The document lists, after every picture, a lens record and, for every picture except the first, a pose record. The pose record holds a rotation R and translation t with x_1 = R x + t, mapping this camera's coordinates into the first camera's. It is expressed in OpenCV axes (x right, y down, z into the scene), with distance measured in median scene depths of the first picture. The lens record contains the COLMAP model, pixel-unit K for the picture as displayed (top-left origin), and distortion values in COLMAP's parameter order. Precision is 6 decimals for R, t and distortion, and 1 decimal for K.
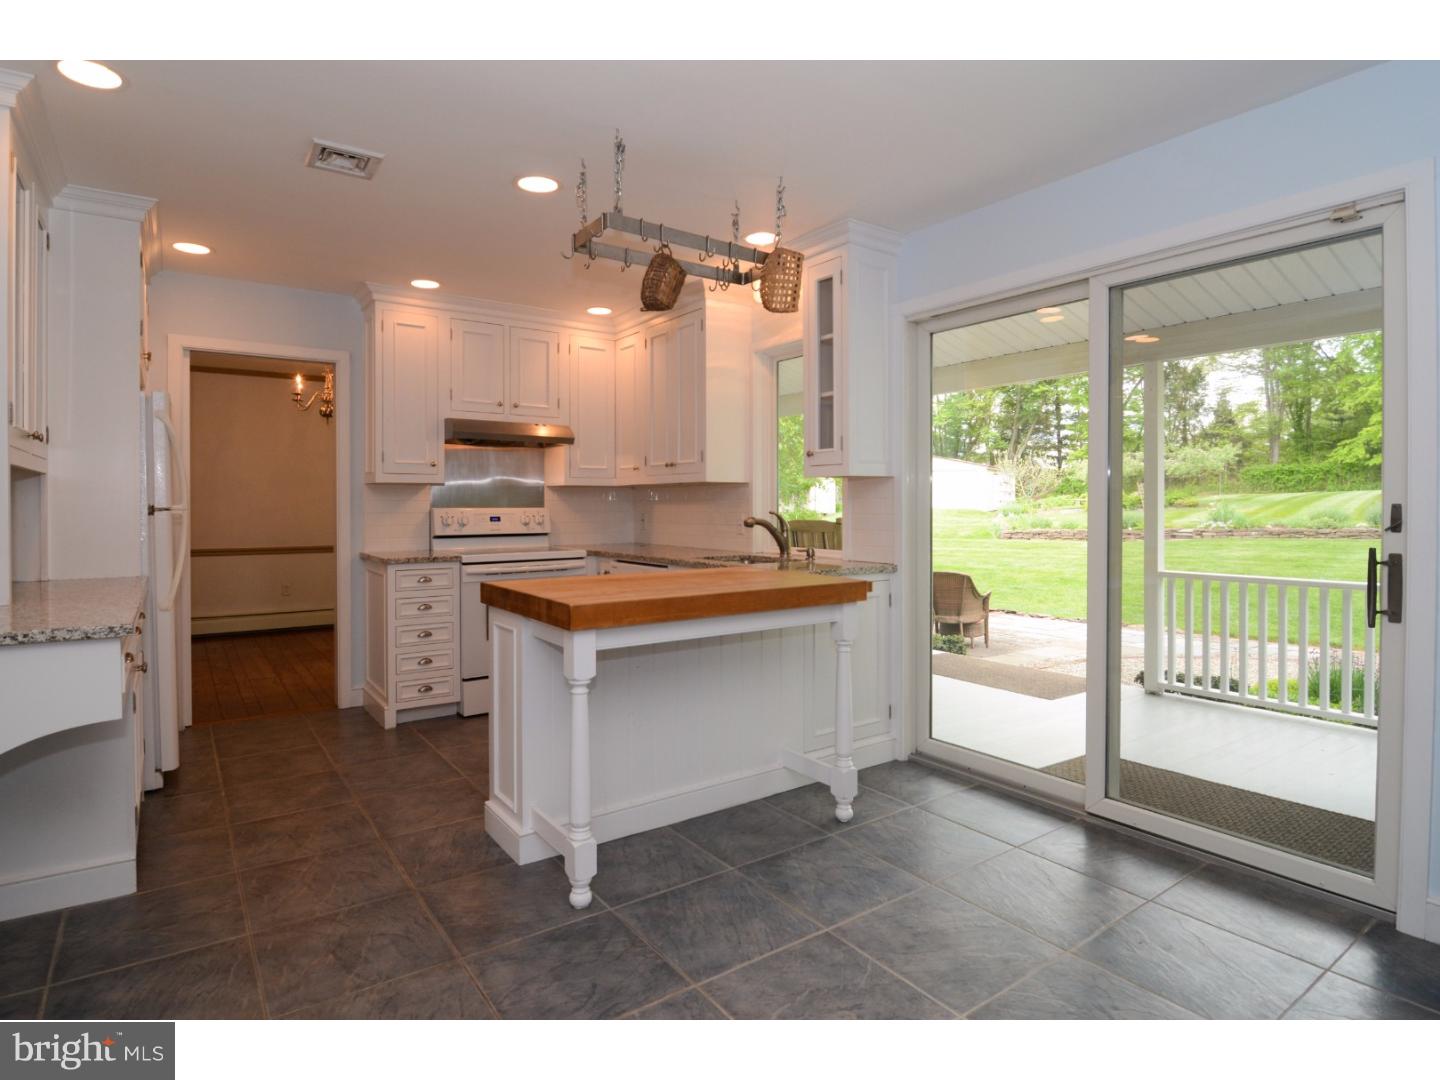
lens RADIAL K [[764.6, 0, 680.4], [0, 764.6, 513.2], [0, 0, 1]] dist [-0.004723, -0.000839]
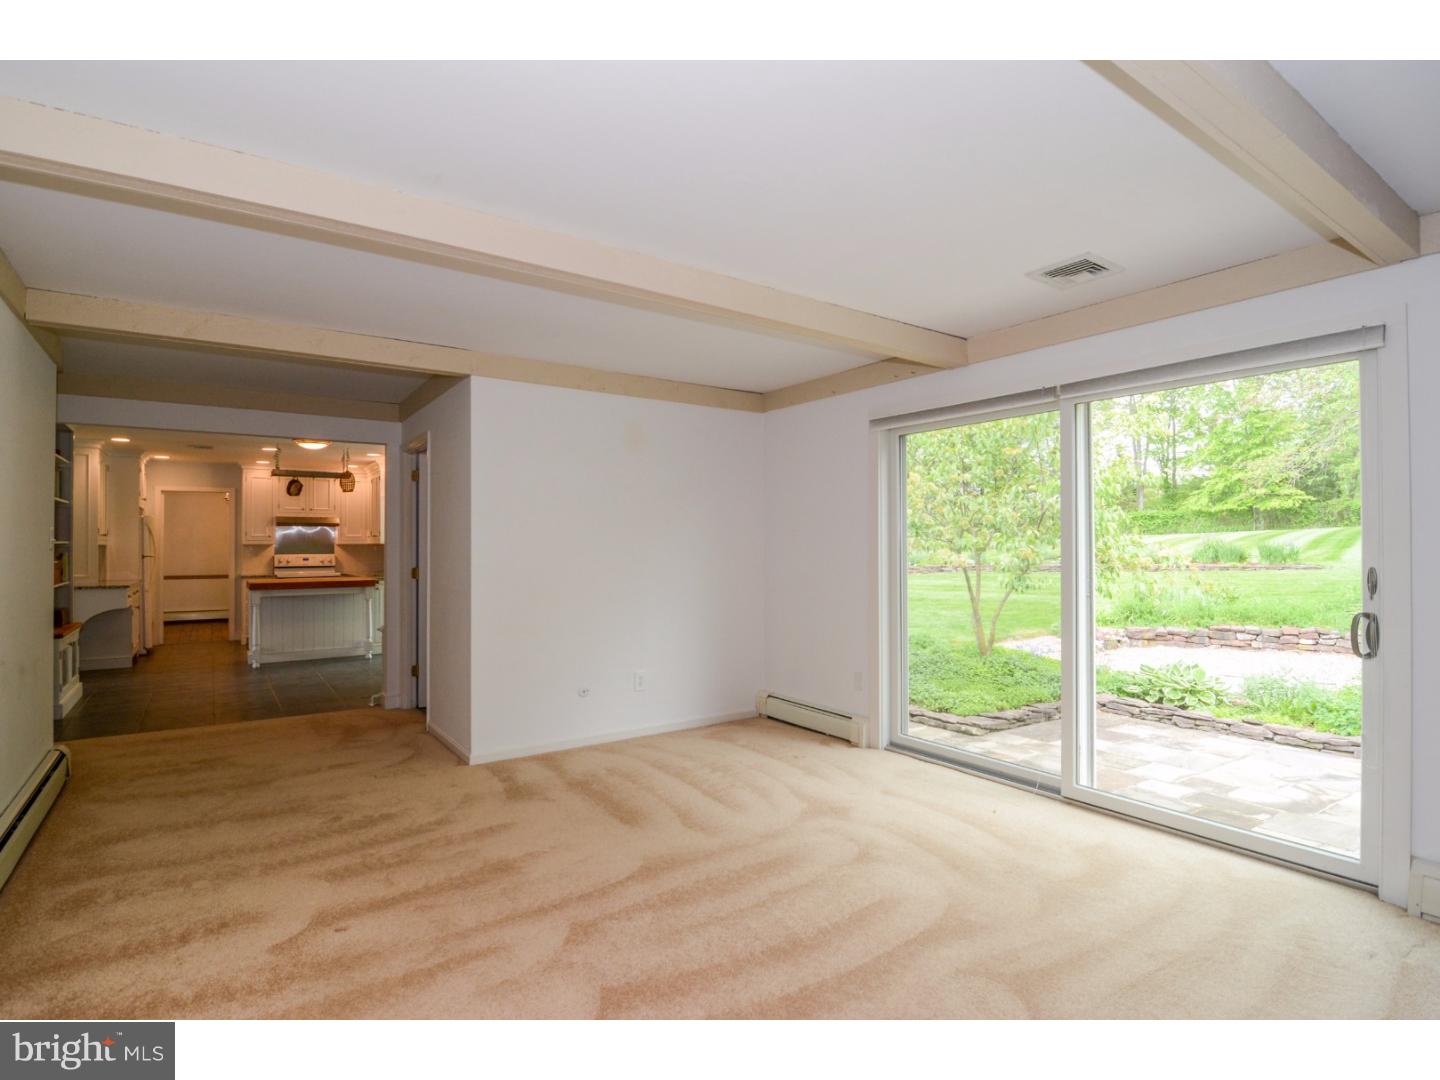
lens RADIAL K [[749.5, 0, 722.3], [0, 749.5, 538.2], [0, 0, 1]] dist [-0.019250, -0.006467]
pose [[0.999946, 0.000189, 0.010348, 0.921121], [-0.000021, 0.999867, -0.016294, -0.017899], [-0.010350, 0.016293, 0.999814, -1.142069]]
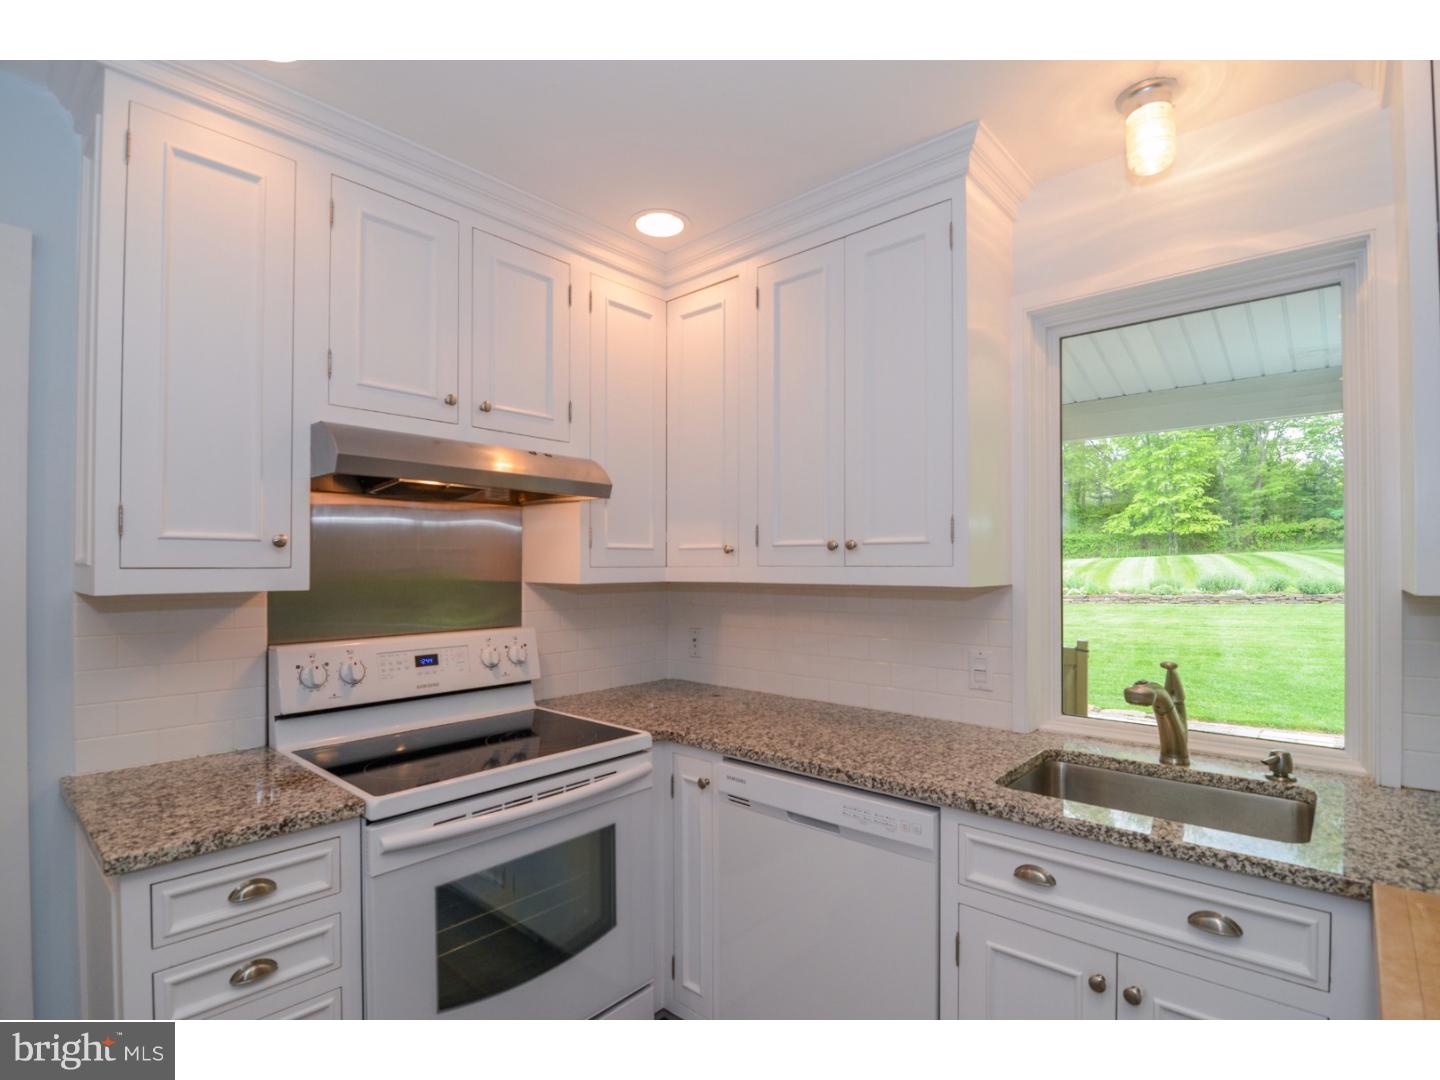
lens RADIAL K [[707.8, 0, 699.1], [0, 707.8, 564.5], [0, 0, 1]] dist [-0.023706, -0.000797]
pose [[0.971986, 0.002365, 0.235026, -0.181702], [-0.000001, 0.999949, -0.010057, -0.044264], [-0.235038, 0.009775, 0.971937, 0.550808]]
